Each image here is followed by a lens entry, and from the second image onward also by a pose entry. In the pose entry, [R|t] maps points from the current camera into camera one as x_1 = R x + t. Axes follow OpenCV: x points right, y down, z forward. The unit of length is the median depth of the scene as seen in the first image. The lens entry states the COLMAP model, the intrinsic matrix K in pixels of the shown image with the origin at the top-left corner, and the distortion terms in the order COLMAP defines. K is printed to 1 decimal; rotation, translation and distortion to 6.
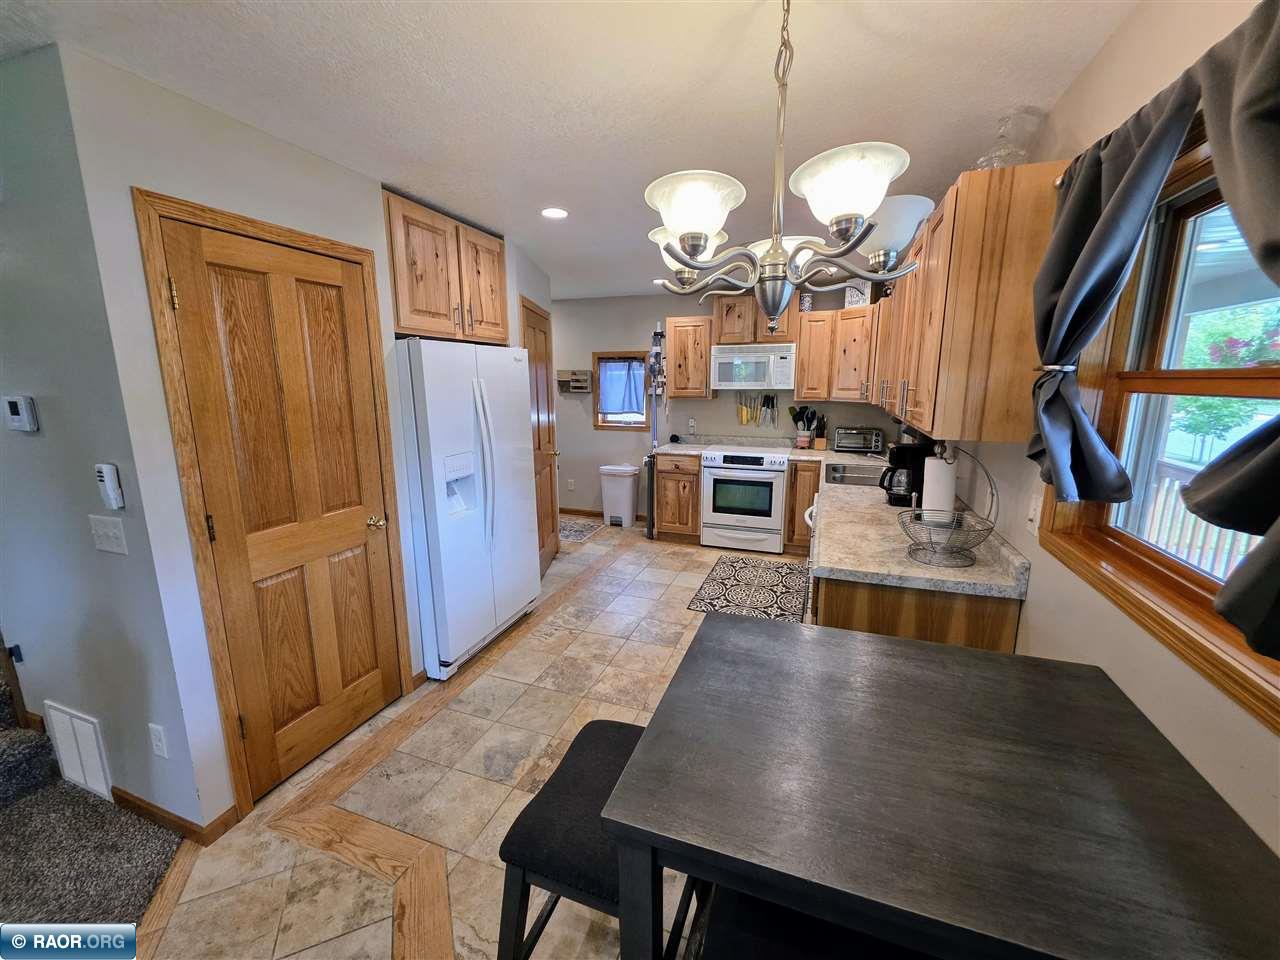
lens RADIAL K [[510.6, 0, 639.3], [0, 510.6, 475.5], [0, 0, 1]] dist [0.000927, -0.000169]
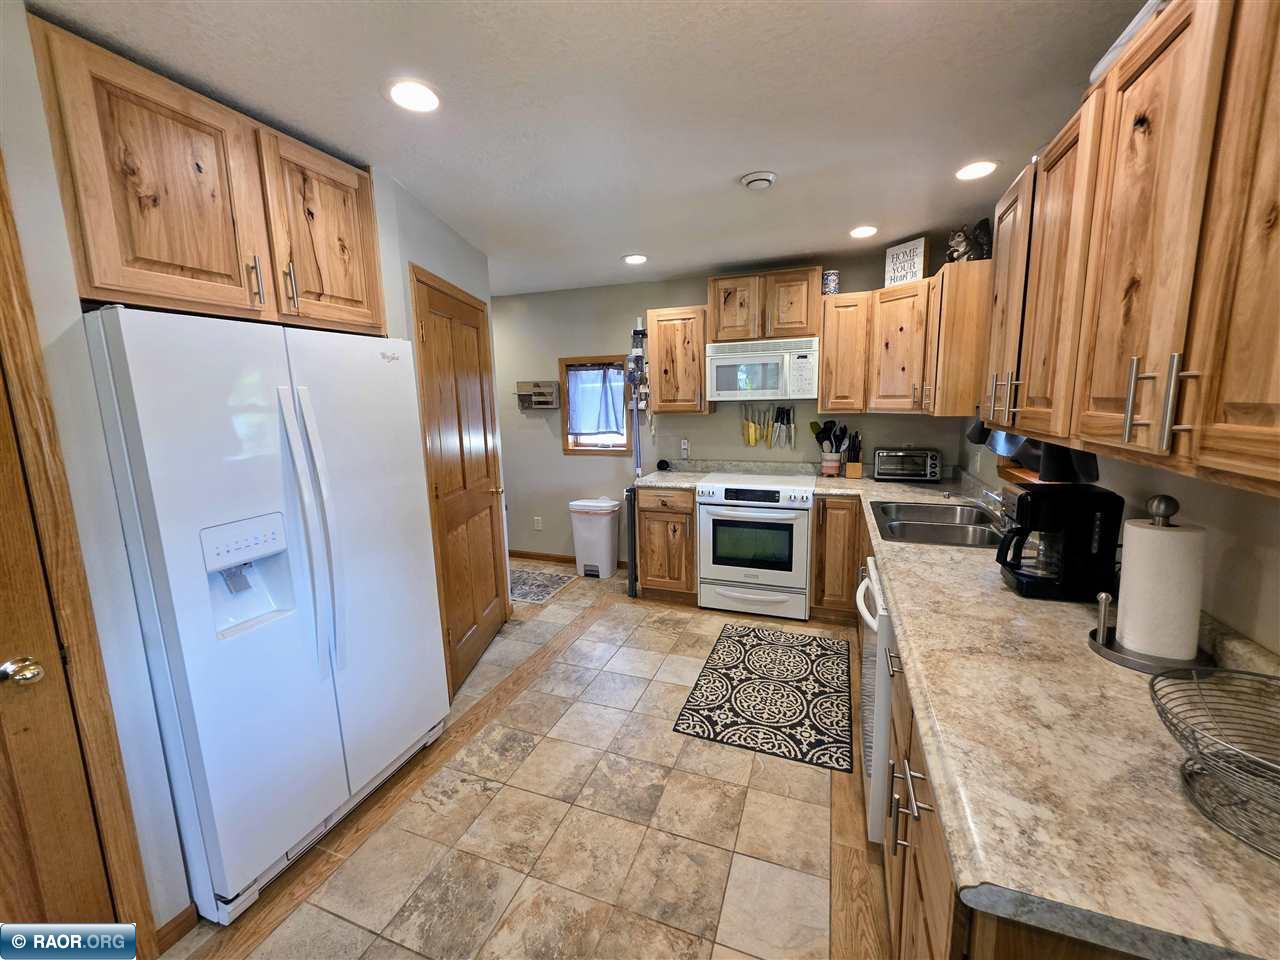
lens RADIAL K [[510.6, 0, 639.3], [0, 510.6, 475.5], [0, 0, 1]] dist [0.000927, -0.000169]
pose [[0.999732, -0.018693, -0.013665, 0.051196], [0.018243, 0.999311, -0.032330, -0.037478], [0.014260, 0.032072, 0.999384, 0.258288]]
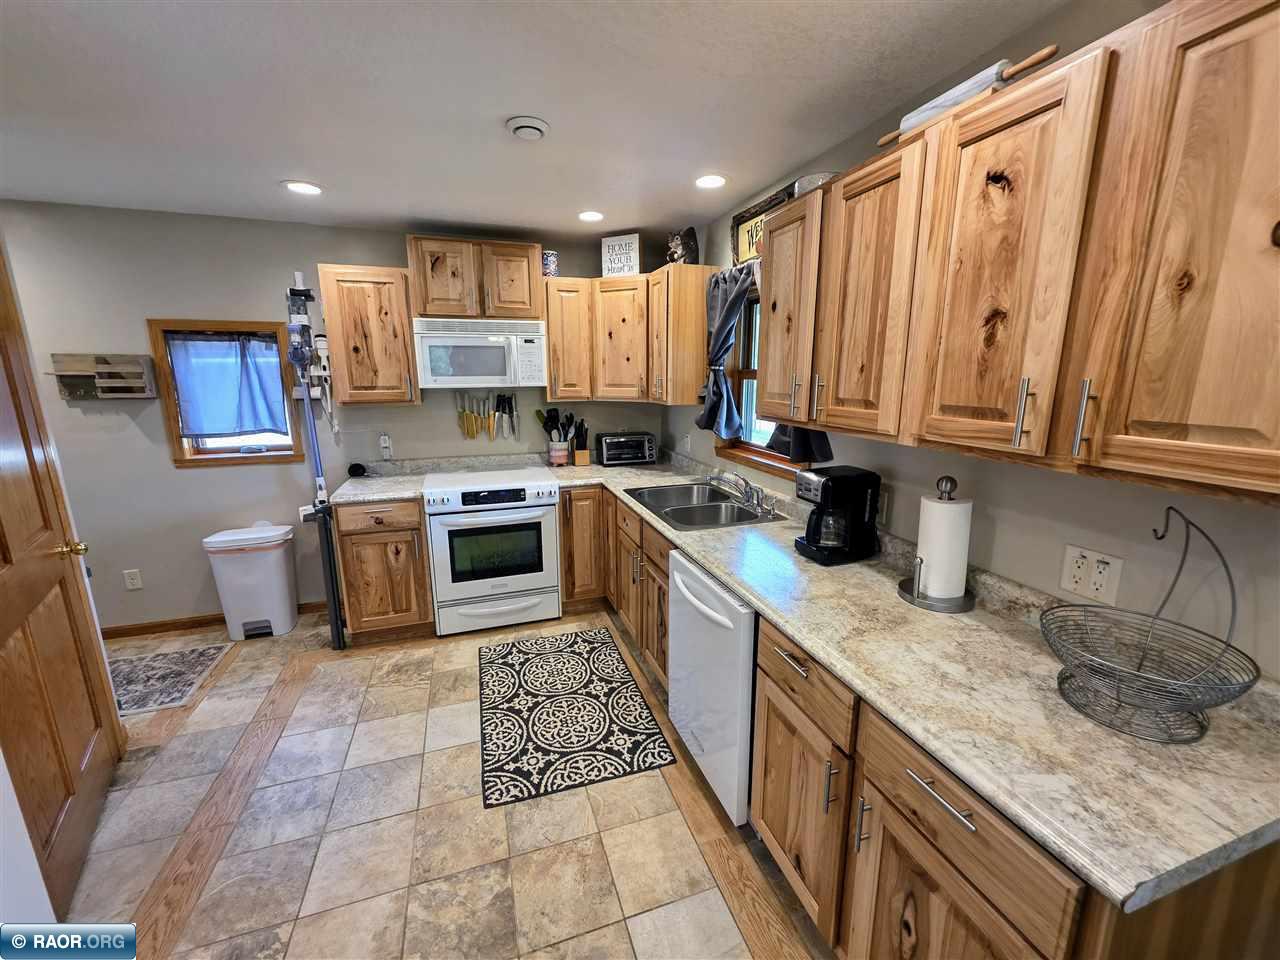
lens RADIAL K [[510.6, 0, 639.3], [0, 510.6, 475.5], [0, 0, 1]] dist [0.000927, -0.000169]
pose [[0.781498, -0.126817, 0.610883, -0.048093], [0.116479, 0.991566, 0.056835, -0.072740], [-0.612938, 0.026739, 0.789679, 0.371984]]
